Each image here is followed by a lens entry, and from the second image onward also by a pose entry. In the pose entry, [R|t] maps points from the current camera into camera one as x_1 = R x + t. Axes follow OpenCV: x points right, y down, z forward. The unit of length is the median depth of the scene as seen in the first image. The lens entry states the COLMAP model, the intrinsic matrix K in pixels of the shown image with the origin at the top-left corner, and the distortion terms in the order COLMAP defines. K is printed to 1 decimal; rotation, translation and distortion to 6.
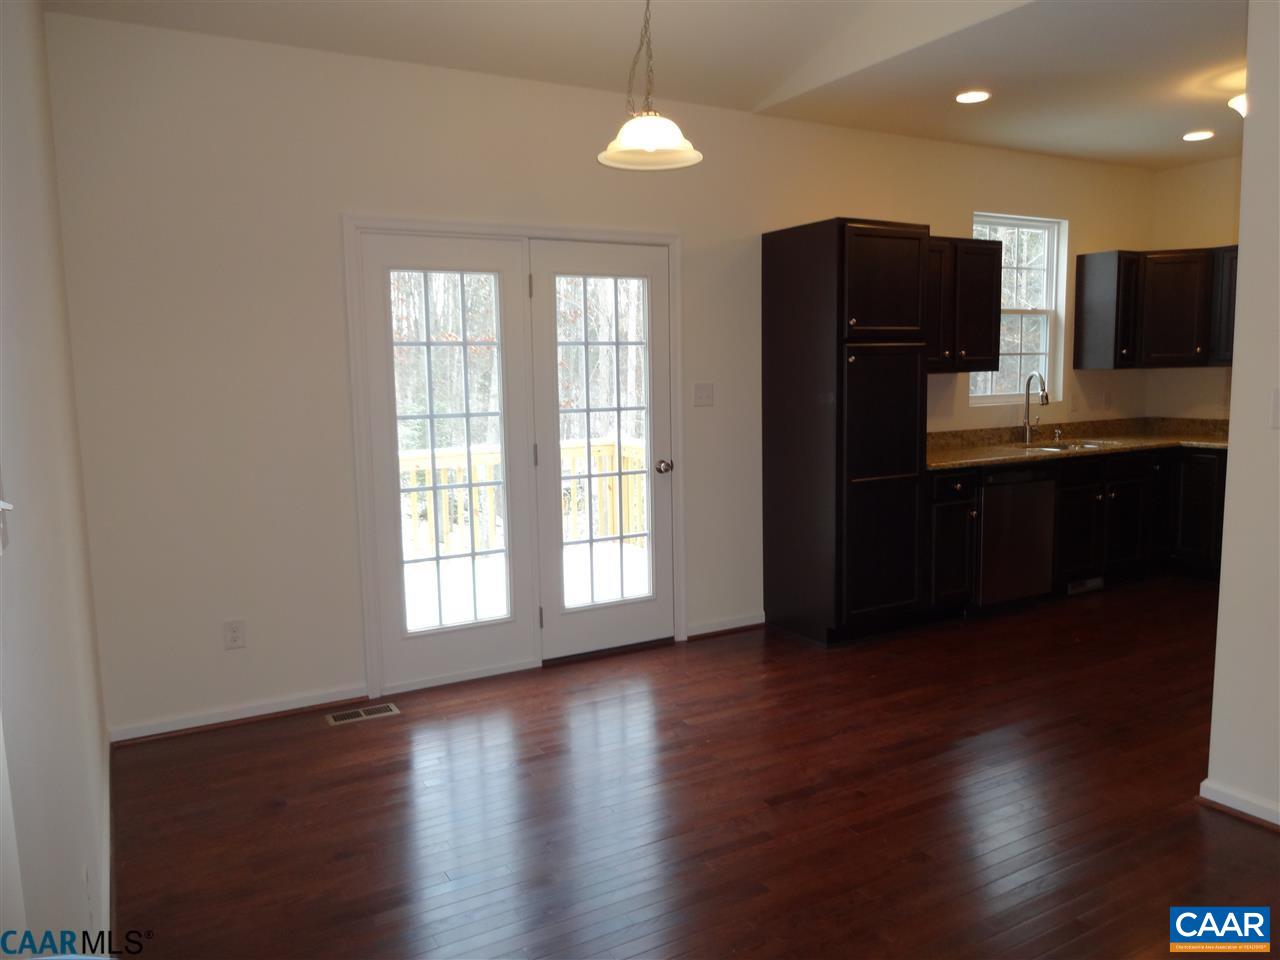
lens RADIAL K [[955.5, 0, 638.0], [0, 955.5, 478.5], [0, 0, 1]] dist [-0.000577, -0.005927]
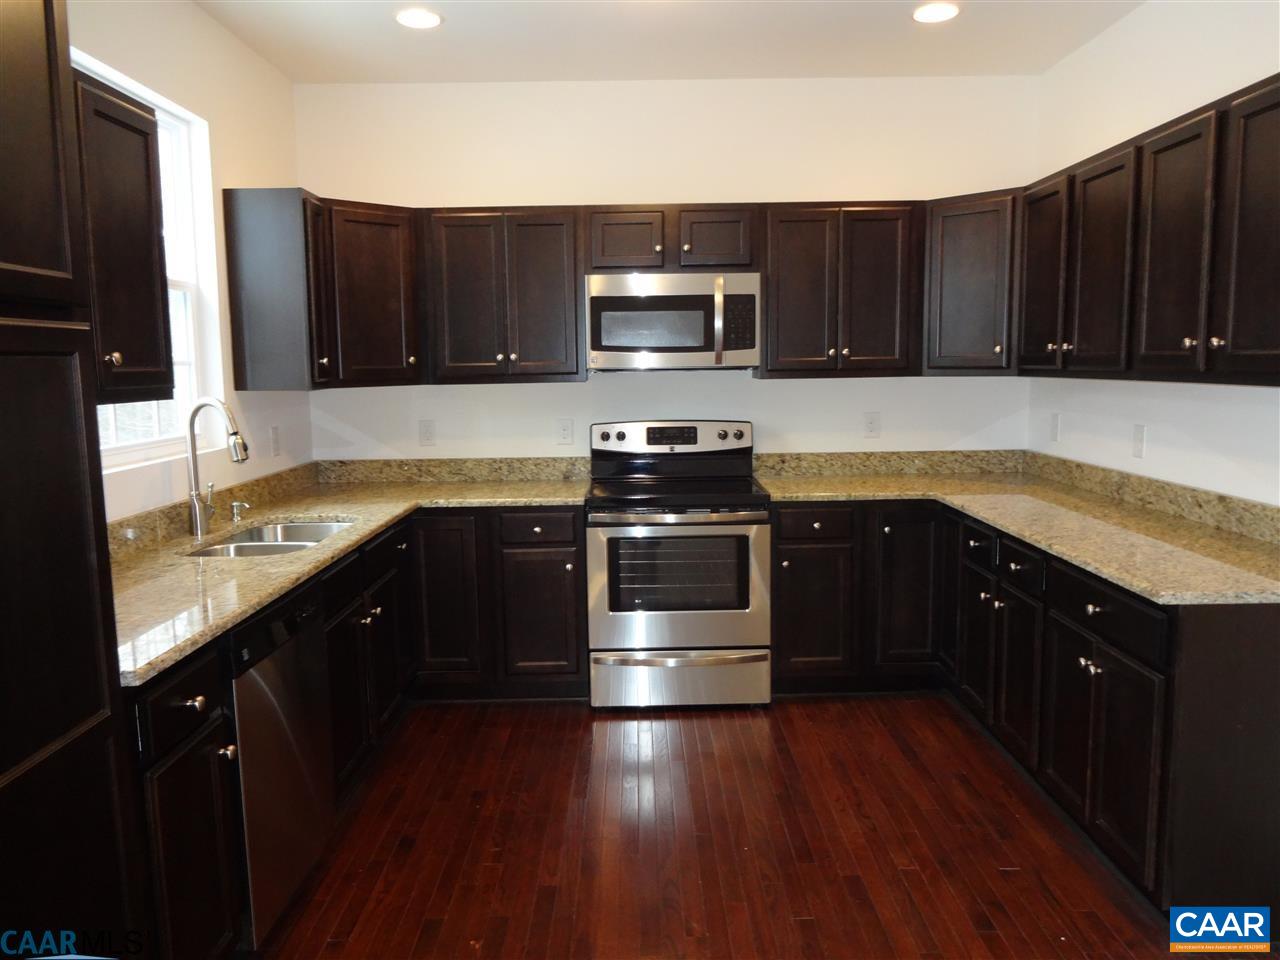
lens RADIAL K [[955.5, 0, 650.1], [0, 955.5, 476.7], [0, 0, 1]] dist [-0.000577, -0.005927]
pose [[0.486409, -0.091955, 0.868879, 0.079695], [0.106438, 0.993276, 0.045534, -0.065929], [-0.867224, 0.070333, 0.492926, 0.531072]]
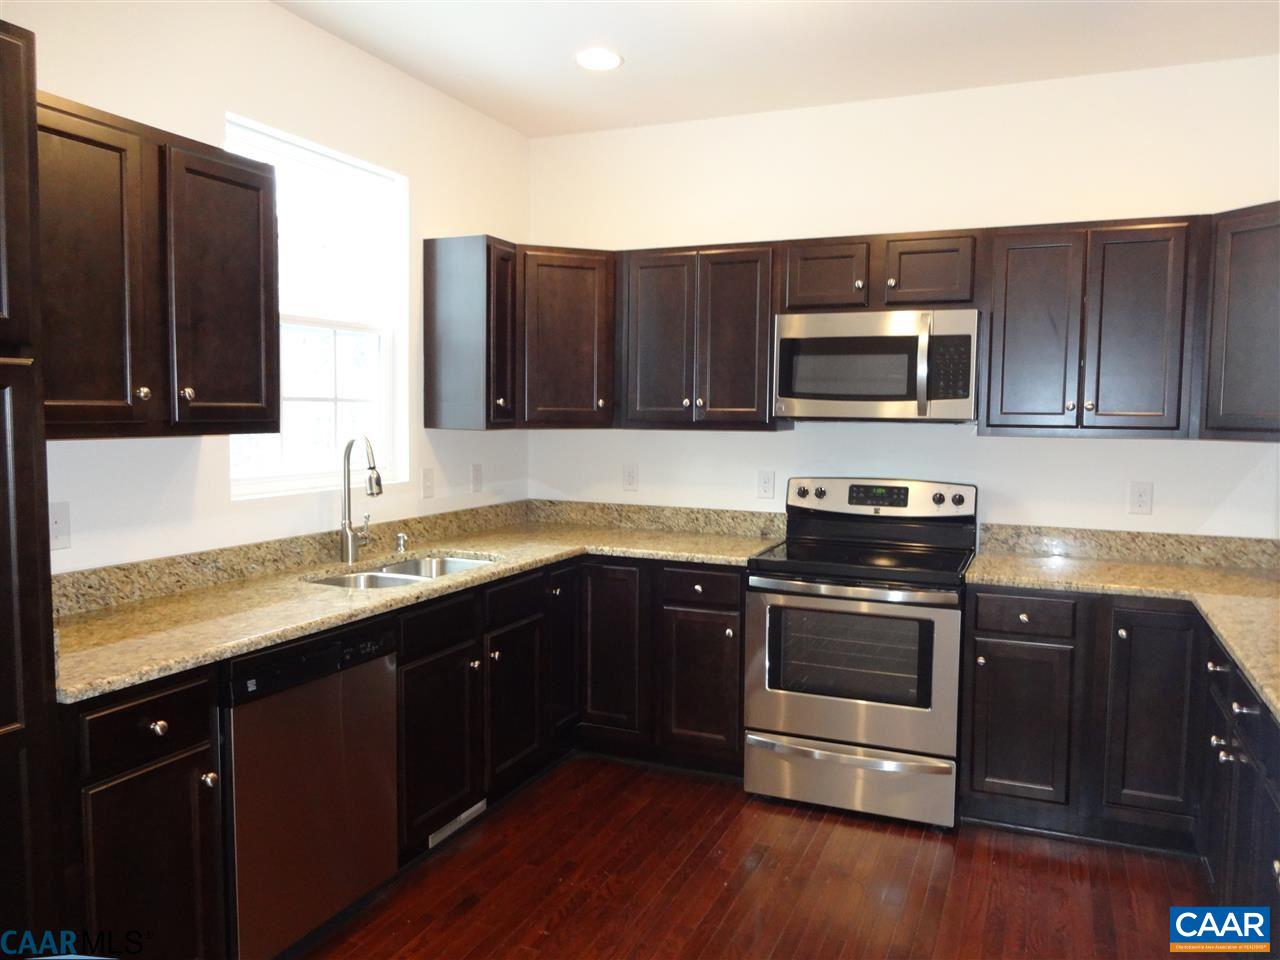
lens RADIAL K [[955.5, 0, 644.7], [0, 955.5, 479.2], [0, 0, 1]] dist [-0.000577, -0.005927]
pose [[0.798256, -0.015616, 0.602116, 0.213327], [0.042970, 0.998593, -0.031069, -0.060189], [-0.600784, 0.050674, 0.797804, 0.458389]]
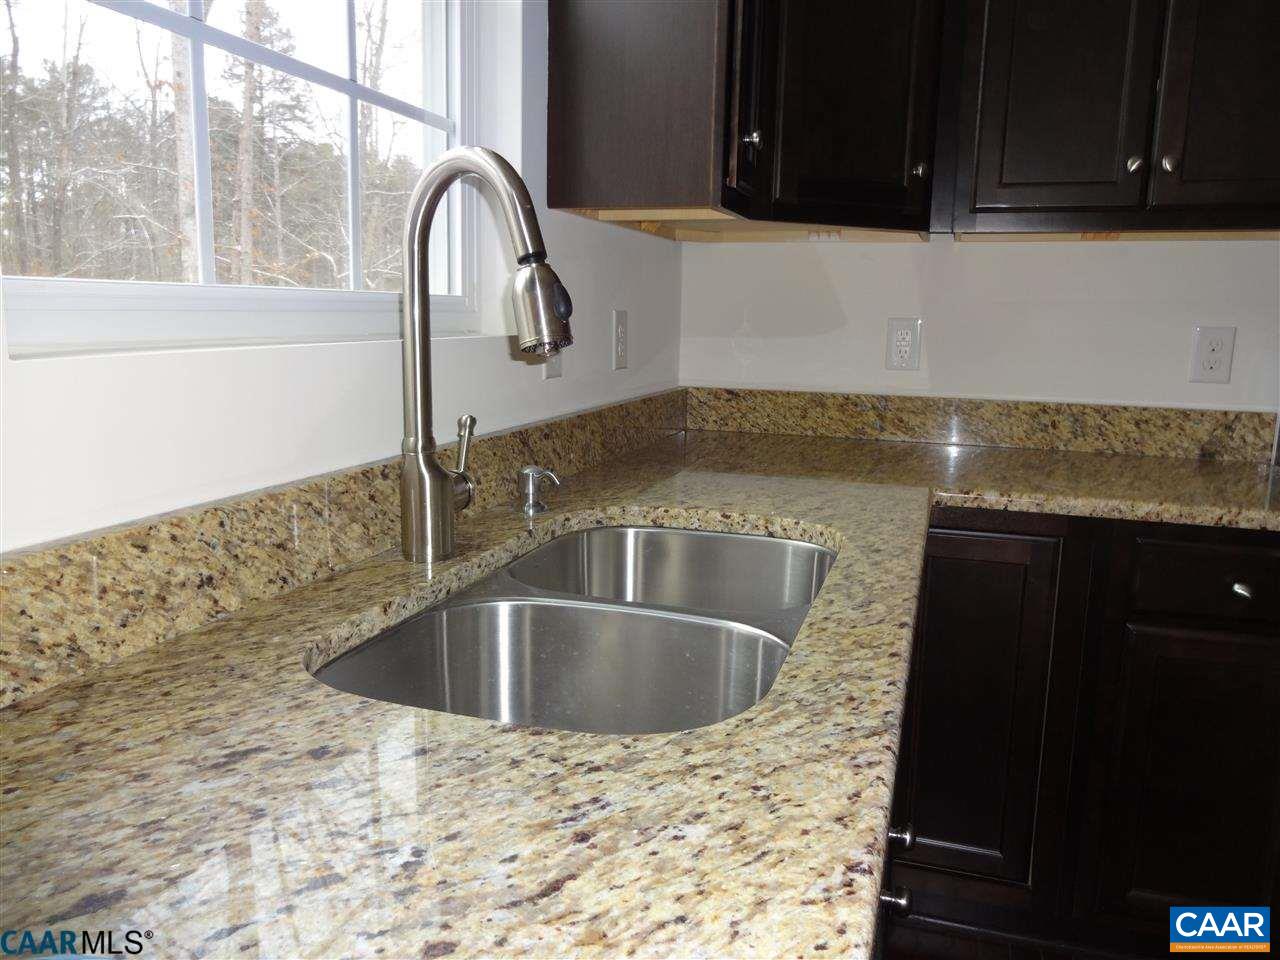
lens RADIAL K [[955.5, 0, 641.2], [0, 955.5, 474.2], [0, 0, 1]] dist [-0.000577, -0.005927]
pose [[0.739379, -0.079270, 0.668607, 0.315749], [0.045231, 0.996650, 0.068145, -0.063885], [-0.671769, -0.020144, 0.740487, 0.835476]]
